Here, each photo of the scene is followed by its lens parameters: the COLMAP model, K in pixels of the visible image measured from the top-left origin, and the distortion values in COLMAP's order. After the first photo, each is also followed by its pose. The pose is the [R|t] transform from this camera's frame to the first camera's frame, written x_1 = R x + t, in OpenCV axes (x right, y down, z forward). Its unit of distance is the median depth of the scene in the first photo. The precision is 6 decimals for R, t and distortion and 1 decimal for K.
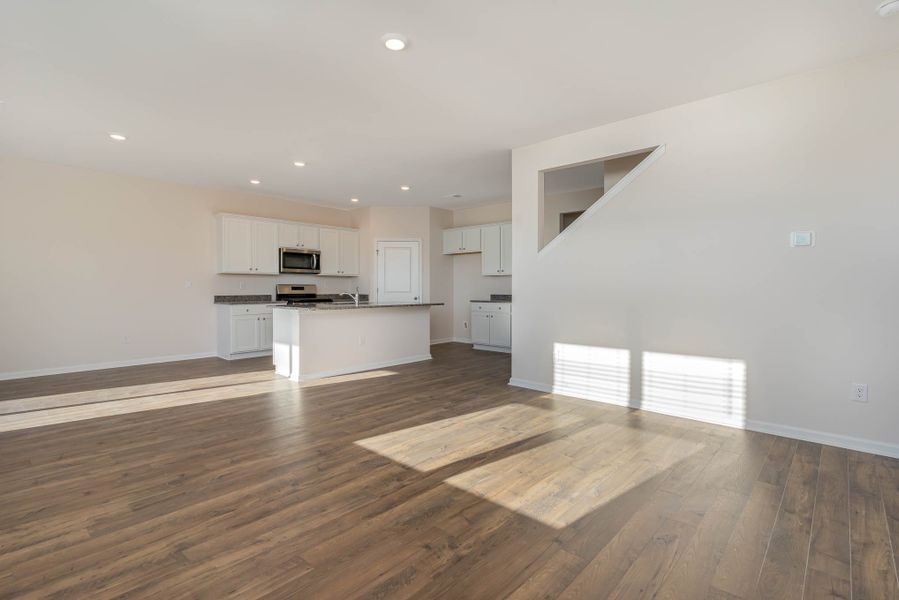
lens RADIAL K [[429.3, 0, 447.6], [0, 429.3, 297.3], [0, 0, 1]] dist [-0.001009, -0.000178]
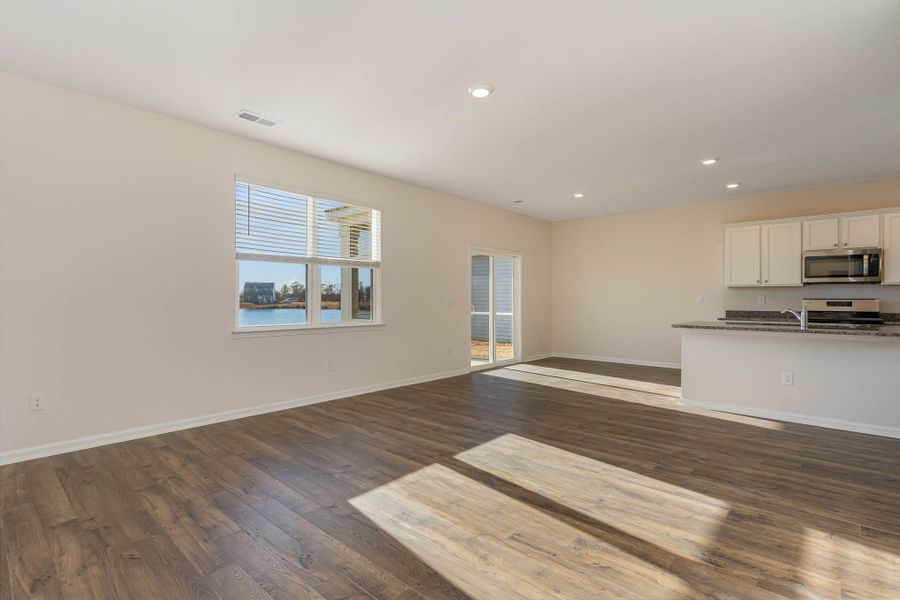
lens RADIAL K [[429.8, 0, 448.1], [0, 429.8, 297.3], [0, 0, 1]] dist [-0.001009, -0.000178]
pose [[0.009601, -0.007278, -0.999927, 0.820872], [-0.027155, 0.999603, -0.007536, -0.017474], [0.999585, 0.027225, 0.009400, 0.715023]]
